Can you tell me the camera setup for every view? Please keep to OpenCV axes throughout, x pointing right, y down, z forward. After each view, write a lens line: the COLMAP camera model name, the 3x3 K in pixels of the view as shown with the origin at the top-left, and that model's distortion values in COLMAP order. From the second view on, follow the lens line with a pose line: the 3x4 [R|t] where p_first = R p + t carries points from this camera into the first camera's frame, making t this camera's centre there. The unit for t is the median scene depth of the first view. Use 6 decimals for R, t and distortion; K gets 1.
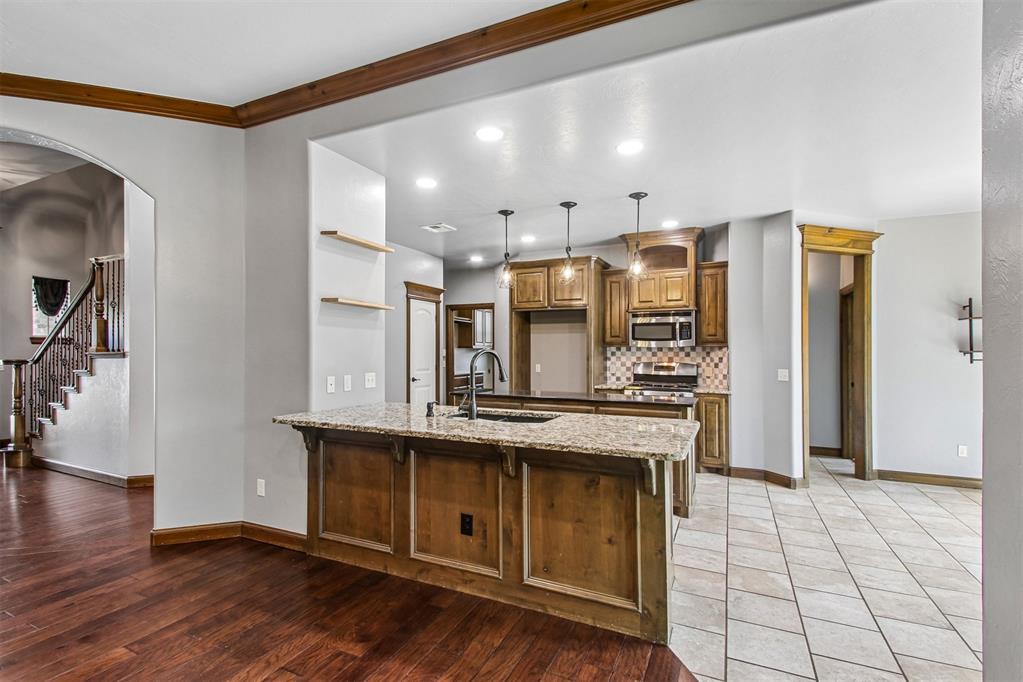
lens RADIAL K [[475.0, 0, 505.0], [0, 475.0, 346.7], [0, 0, 1]] dist [-0.000042, -0.004938]
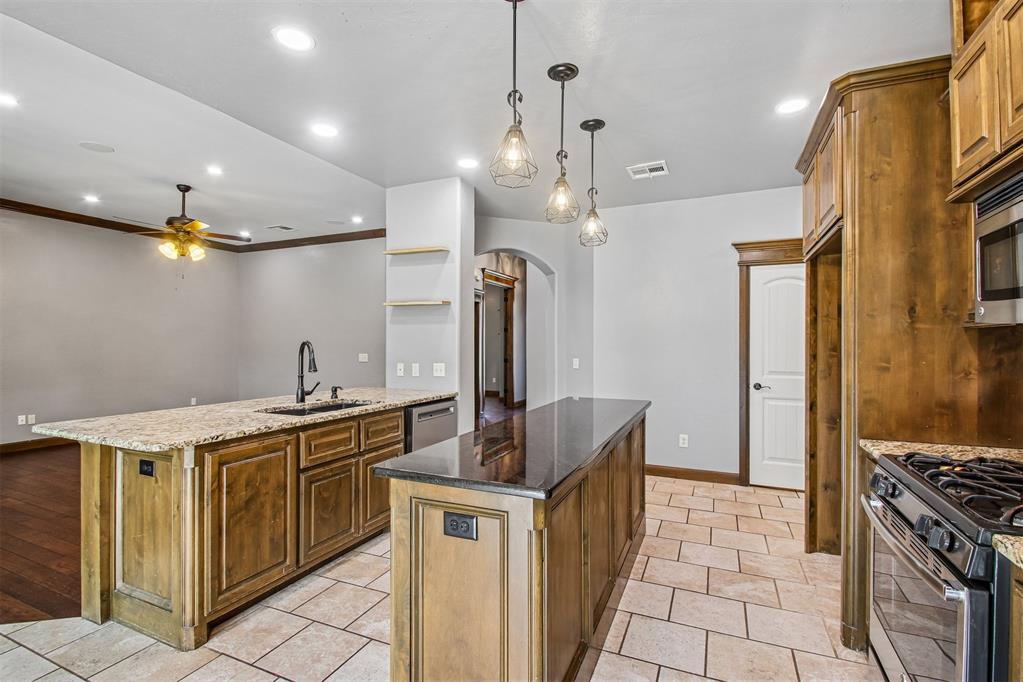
lens RADIAL K [[475.0, 0, 513.2], [0, 475.0, 350.7], [0, 0, 1]] dist [-0.000042, -0.004938]
pose [[0.030031, 0.008695, -0.999511, 0.597036], [0.008685, 0.999922, 0.008960, 0.012257], [0.999511, -0.008950, 0.029953, 0.812269]]
